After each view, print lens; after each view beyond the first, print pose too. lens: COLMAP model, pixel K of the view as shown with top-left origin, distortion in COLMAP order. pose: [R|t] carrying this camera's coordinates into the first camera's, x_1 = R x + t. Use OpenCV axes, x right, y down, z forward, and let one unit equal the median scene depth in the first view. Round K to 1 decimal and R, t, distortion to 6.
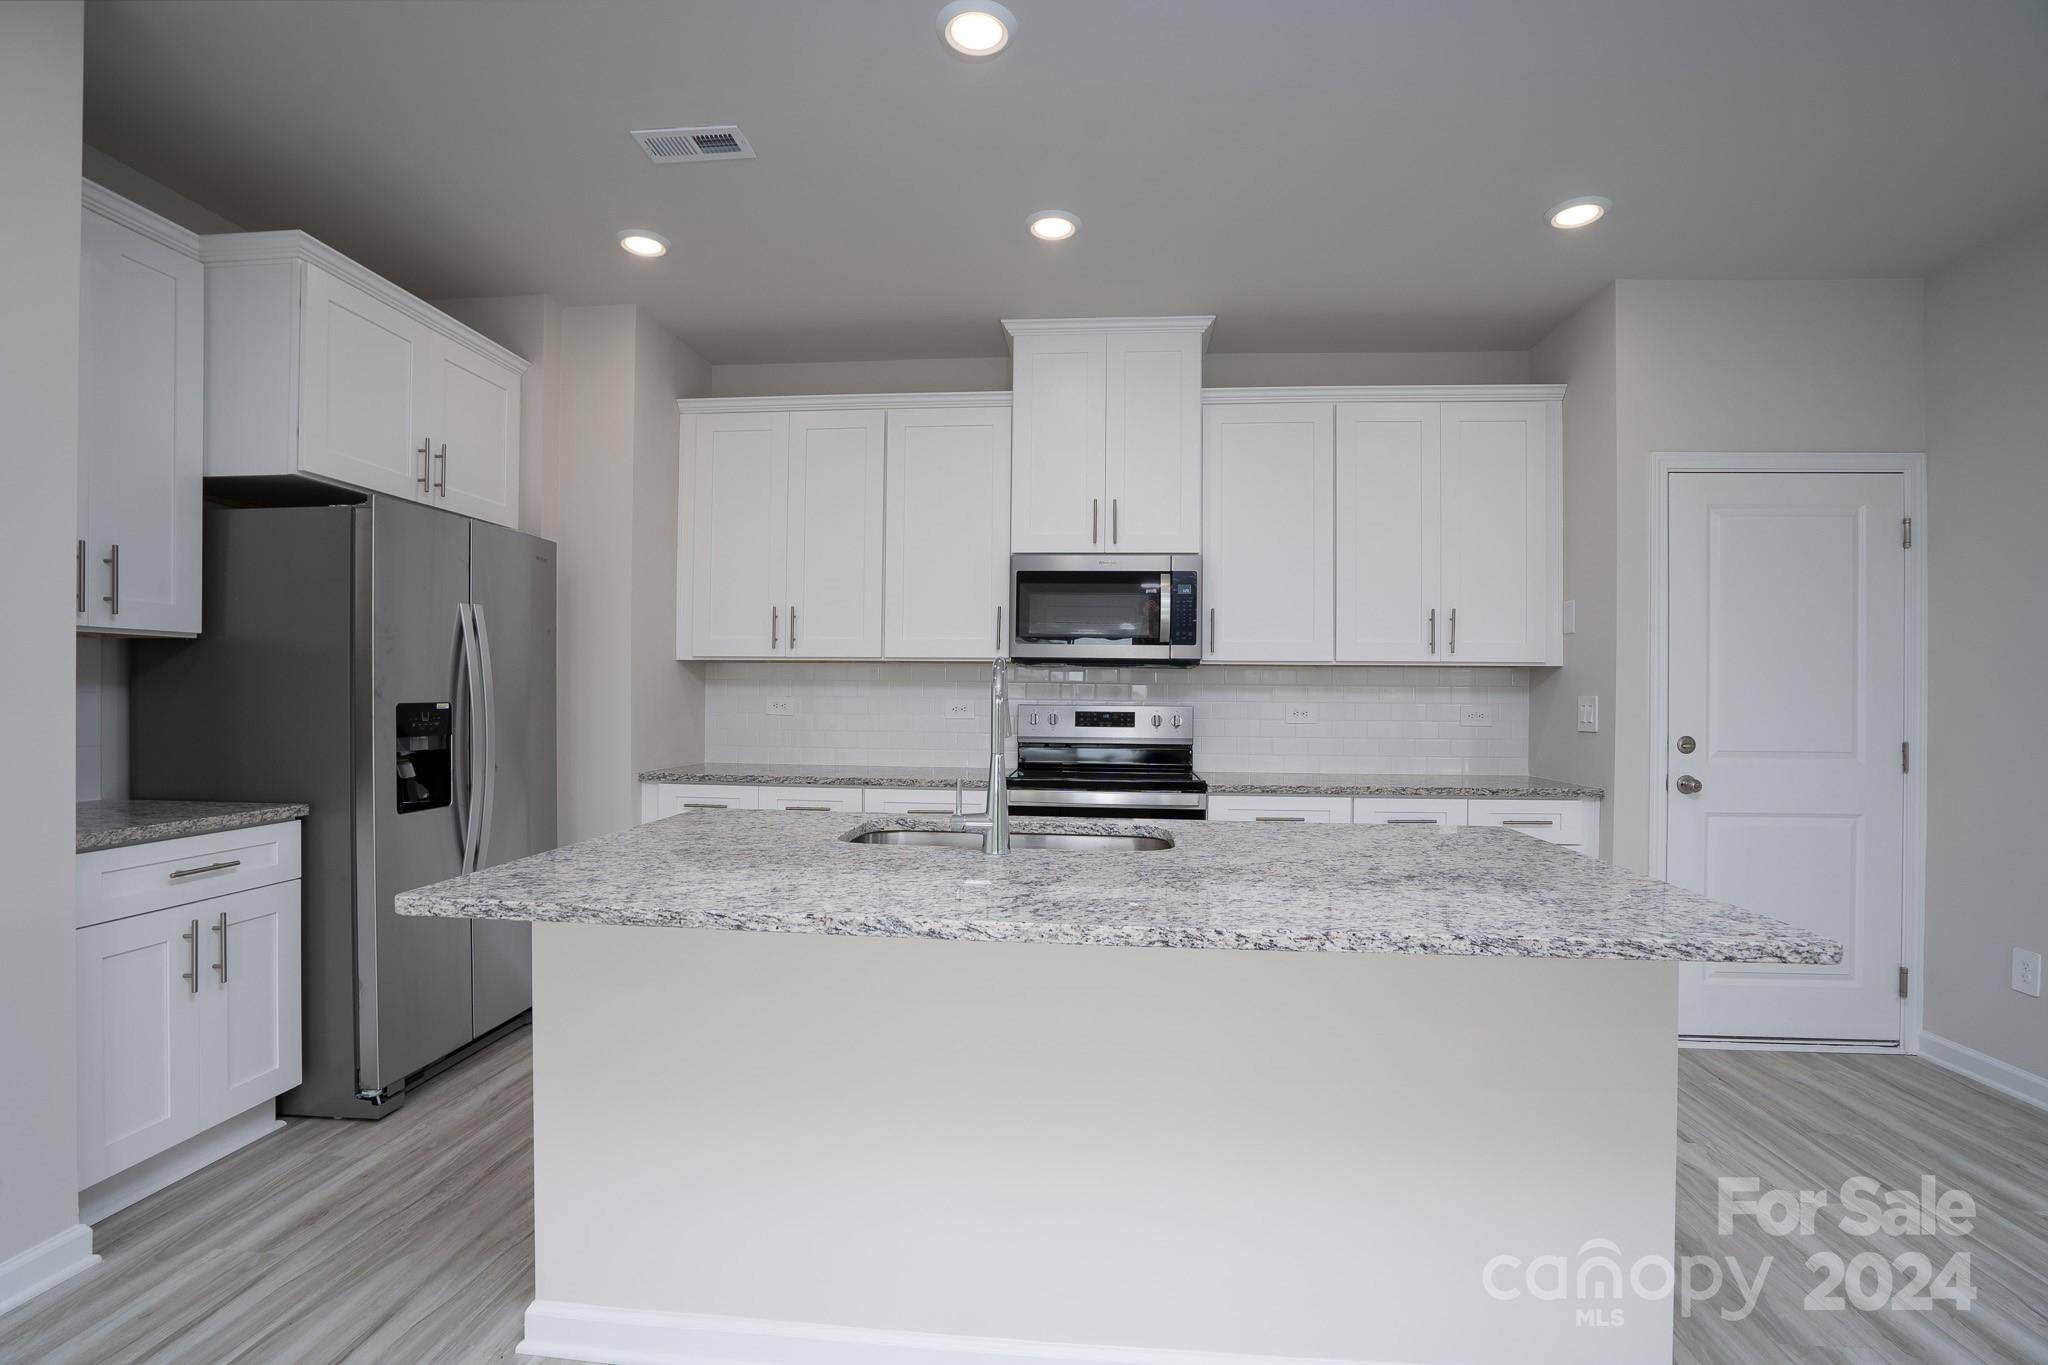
lens RADIAL K [[952.3, 0, 1034.5], [0, 952.3, 689.1], [0, 0, 1]] dist [-0.067425, 0.026798]
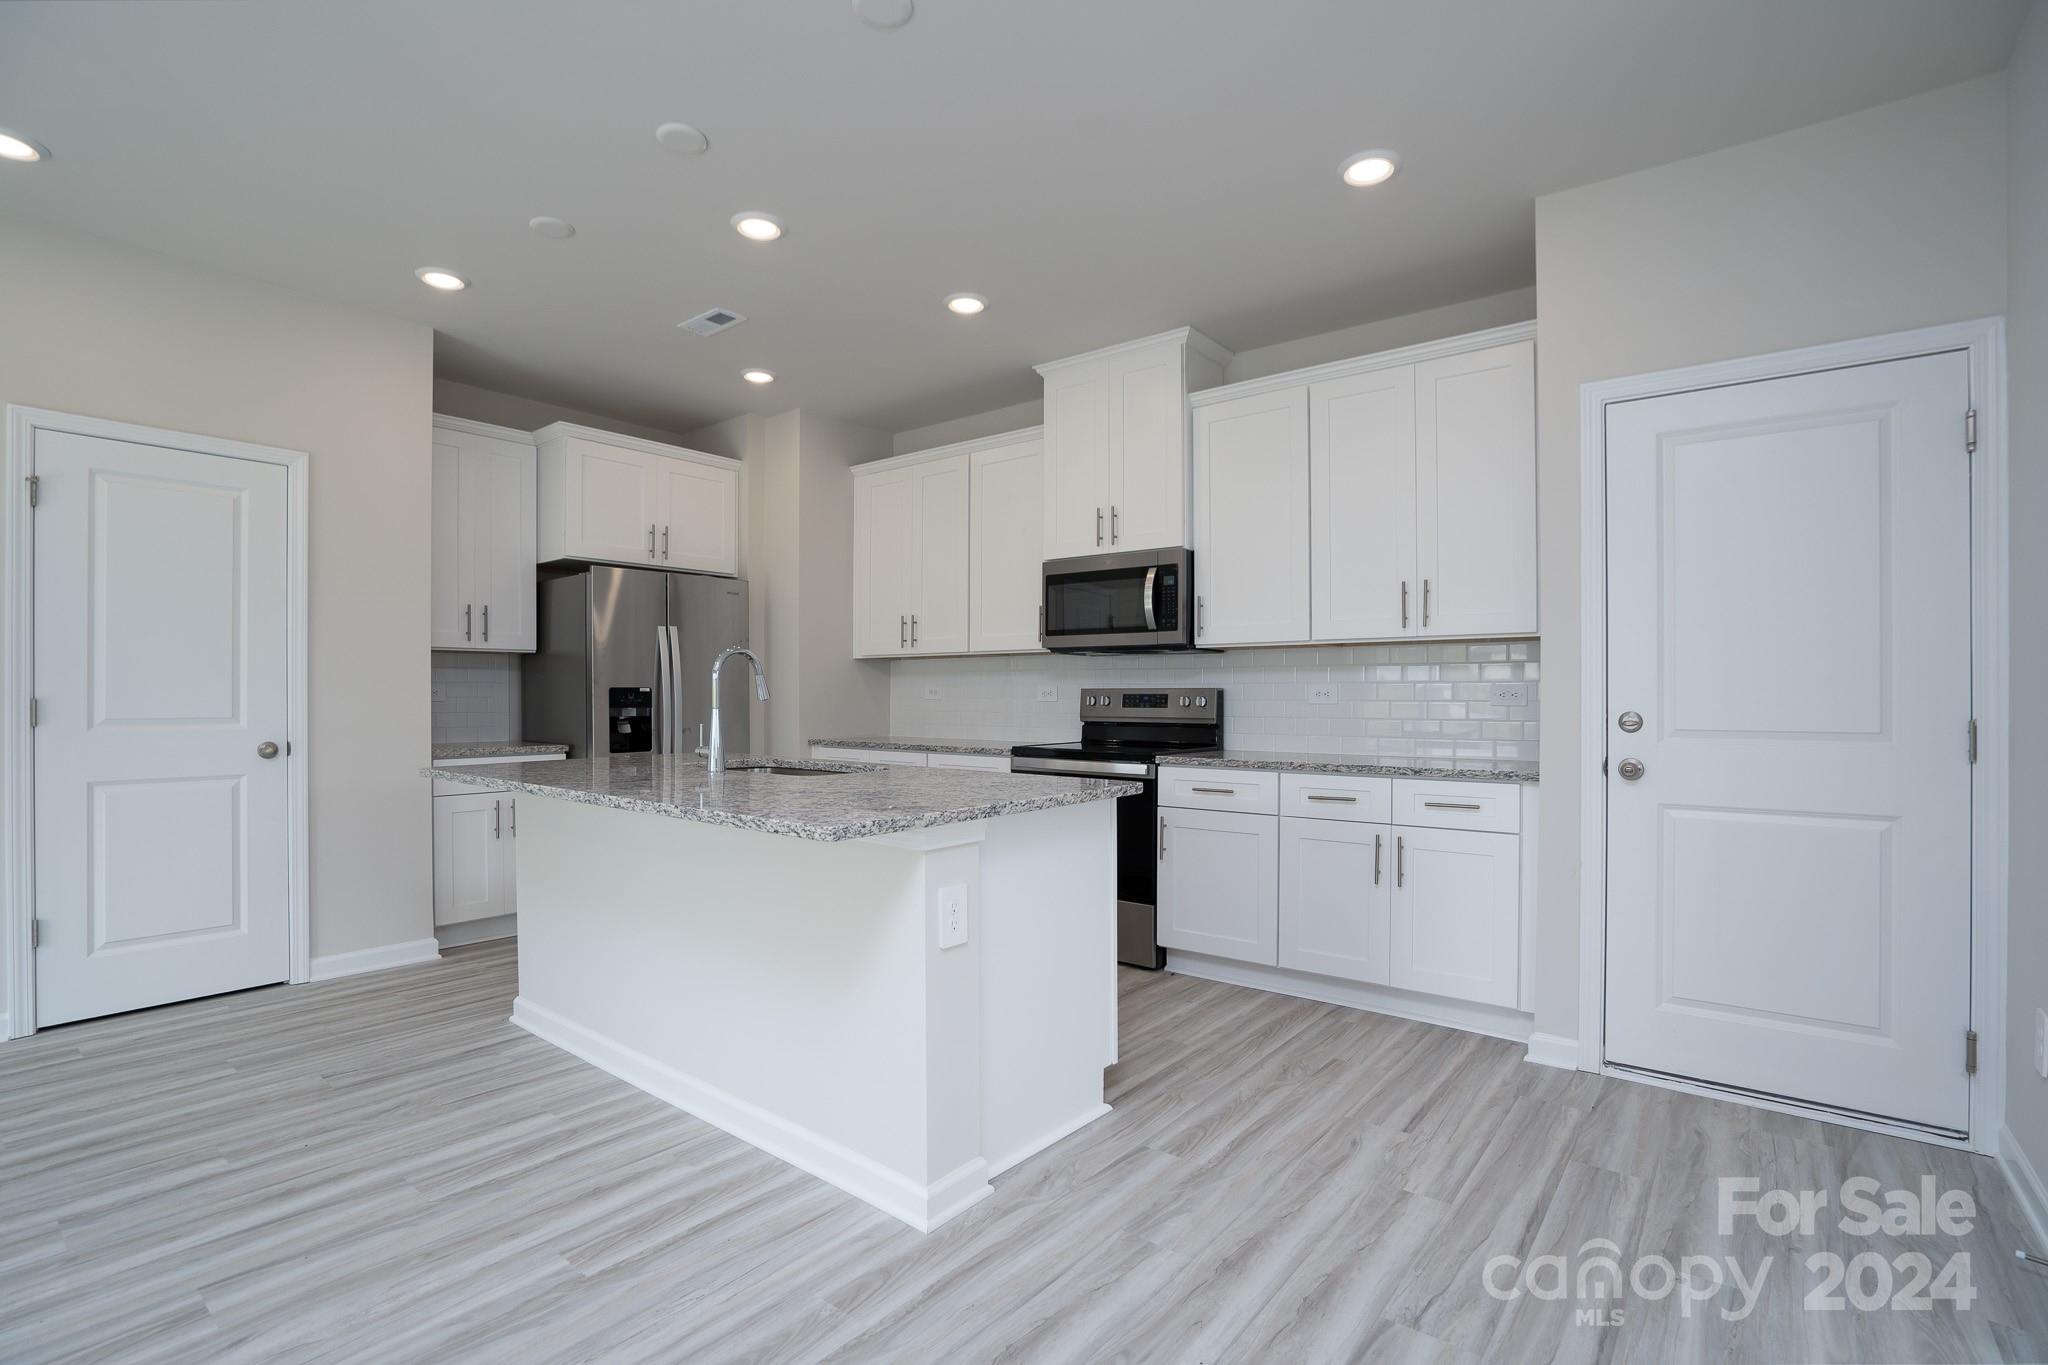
lens RADIAL K [[965.7, 0, 1026.8], [0, 965.7, 689.8], [0, 0, 1]] dist [-0.065859, 0.024622]
pose [[0.833347, -0.012218, -0.552614, 0.659427], [0.010423, 0.999925, -0.006391, 0.027800], [0.552651, -0.000434, 0.833413, -0.019944]]
